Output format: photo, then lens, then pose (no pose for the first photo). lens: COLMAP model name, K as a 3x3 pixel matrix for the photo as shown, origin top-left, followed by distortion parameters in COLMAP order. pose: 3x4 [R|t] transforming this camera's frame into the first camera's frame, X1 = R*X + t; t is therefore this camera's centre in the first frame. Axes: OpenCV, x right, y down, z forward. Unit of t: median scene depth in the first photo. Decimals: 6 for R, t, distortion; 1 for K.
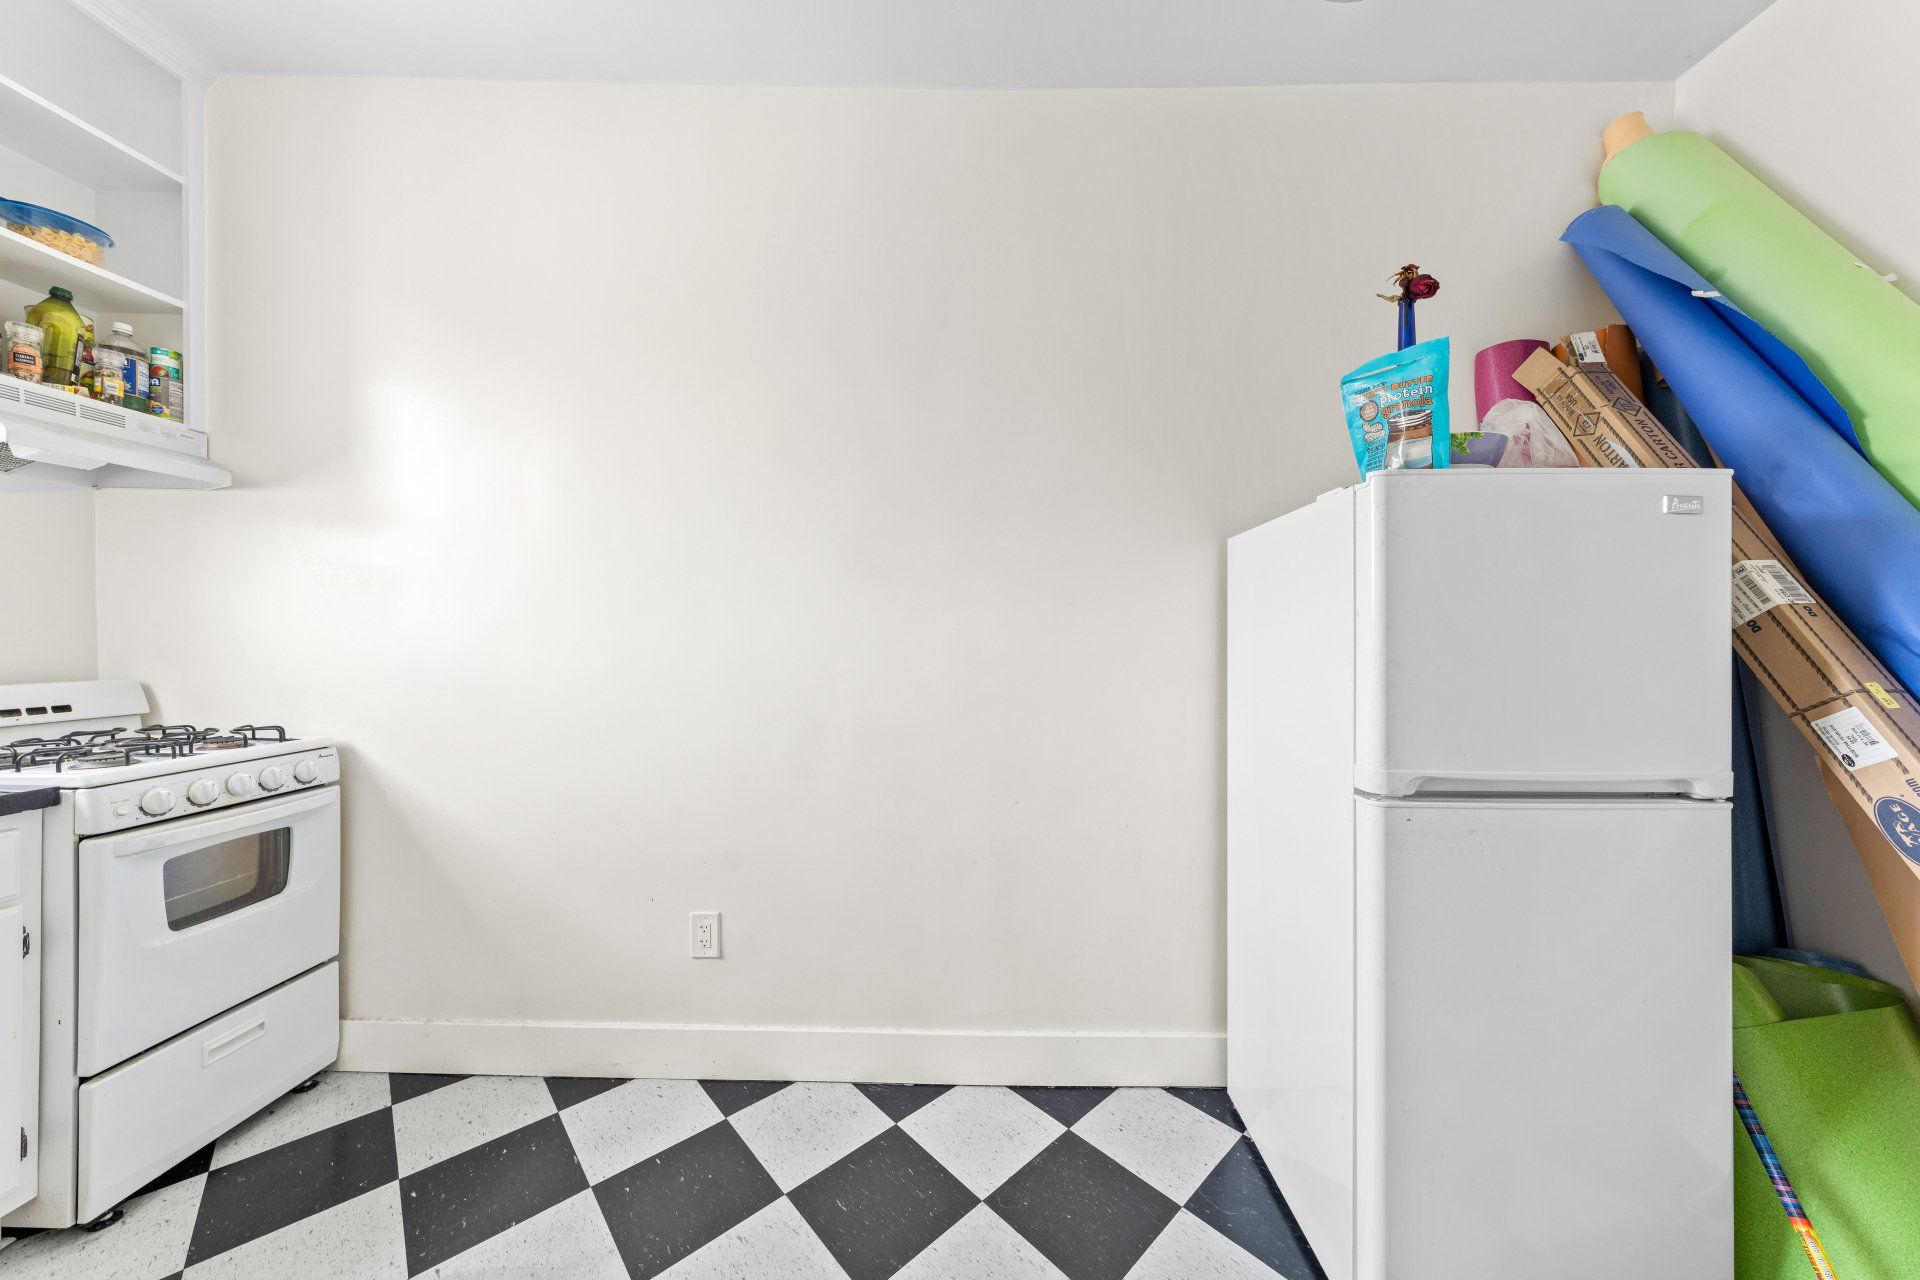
lens RADIAL K [[643.0, 0, 960.0], [0, 643.0, 640.0], [0, 0, 1]] dist [-0.000057, -0.000049]
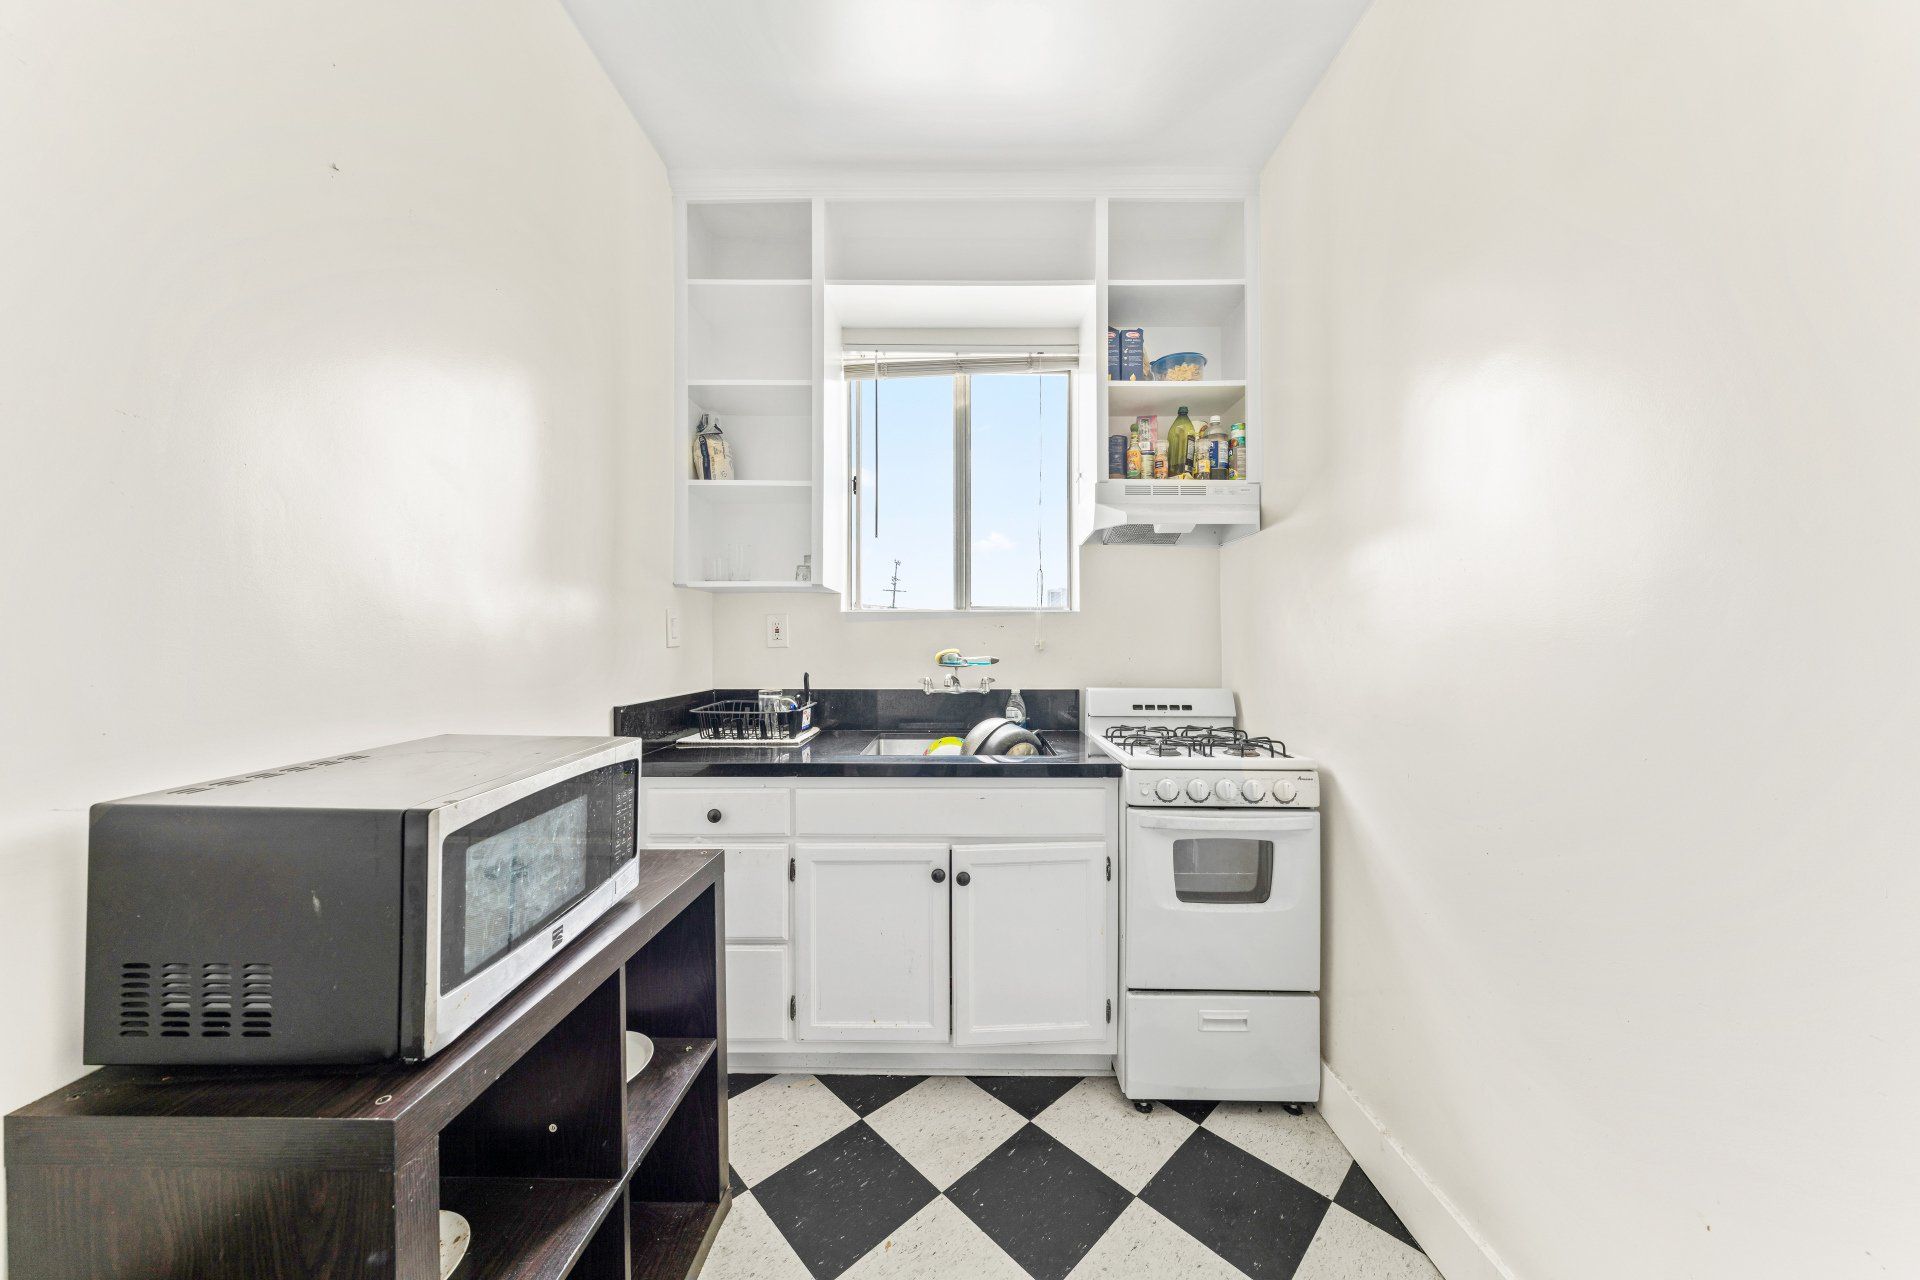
lens RADIAL K [[643.0, 0, 960.0], [0, 643.0, 640.0], [0, 0, 1]] dist [-0.000057, -0.000049]
pose [[0.021062, -0.021360, -0.999550, -0.016932], [-0.010319, 0.999714, -0.021581, -0.003963], [0.999725, 0.010769, 0.020836, 0.481601]]
